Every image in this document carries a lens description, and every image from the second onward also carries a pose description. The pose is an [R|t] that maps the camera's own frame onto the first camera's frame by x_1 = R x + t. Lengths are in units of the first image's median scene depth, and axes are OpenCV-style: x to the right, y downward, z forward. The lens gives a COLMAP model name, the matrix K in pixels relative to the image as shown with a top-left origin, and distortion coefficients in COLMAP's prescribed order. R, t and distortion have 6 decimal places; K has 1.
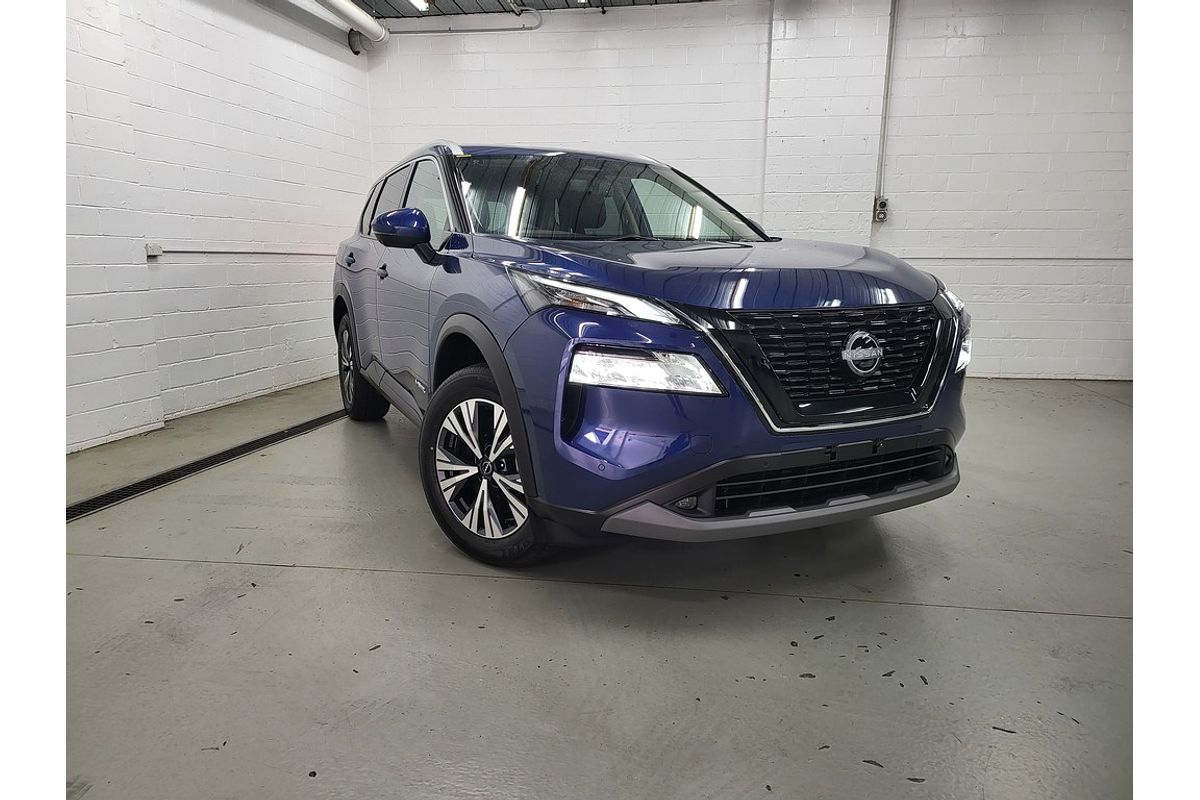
lens RADIAL K [[751.8, 0, 598.0], [0, 751.8, 406.0], [0, 0, 1]] dist [0.010433, -0.019961]
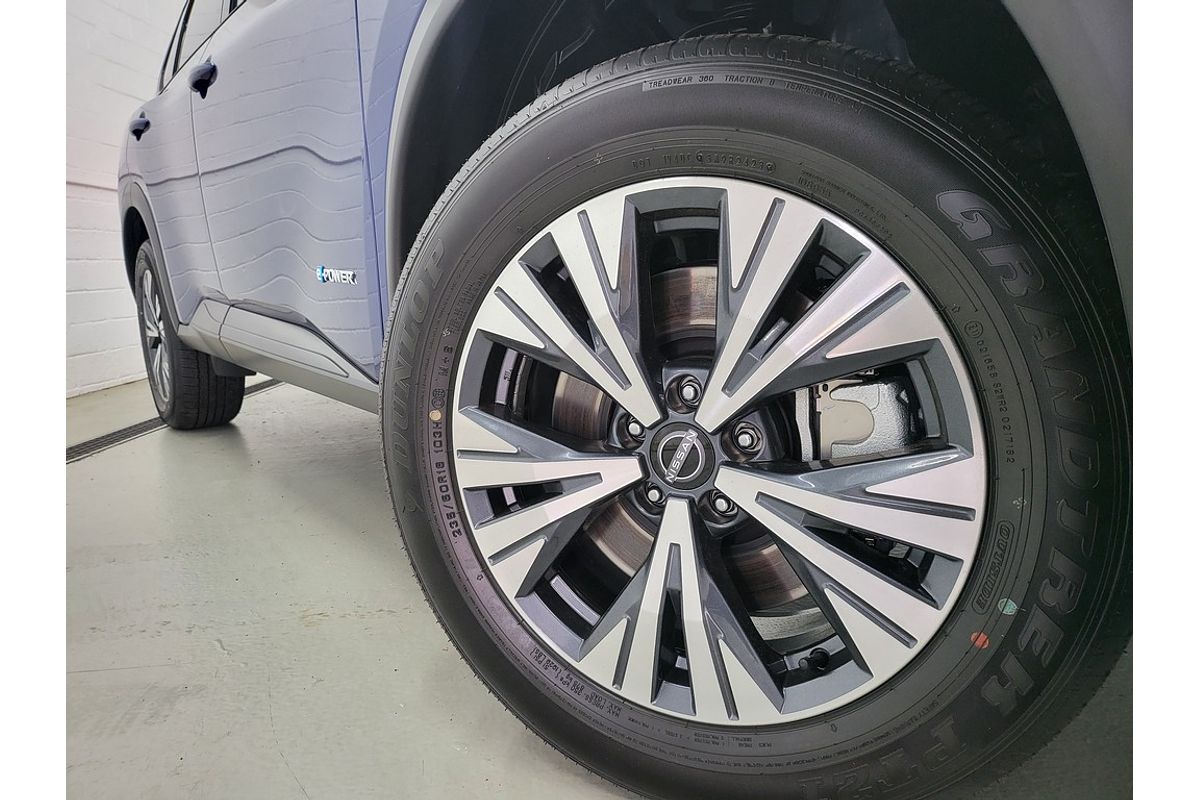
lens RADIAL K [[751.8, 0, 601.0], [0, 751.8, 400.6], [0, 0, 1]] dist [0.010433, -0.019961]
pose [[0.978803, -0.087983, 0.184943, -0.211272], [0.092036, 0.995665, -0.013431, 0.060572], [-0.182960, 0.030168, 0.982657, 0.707442]]
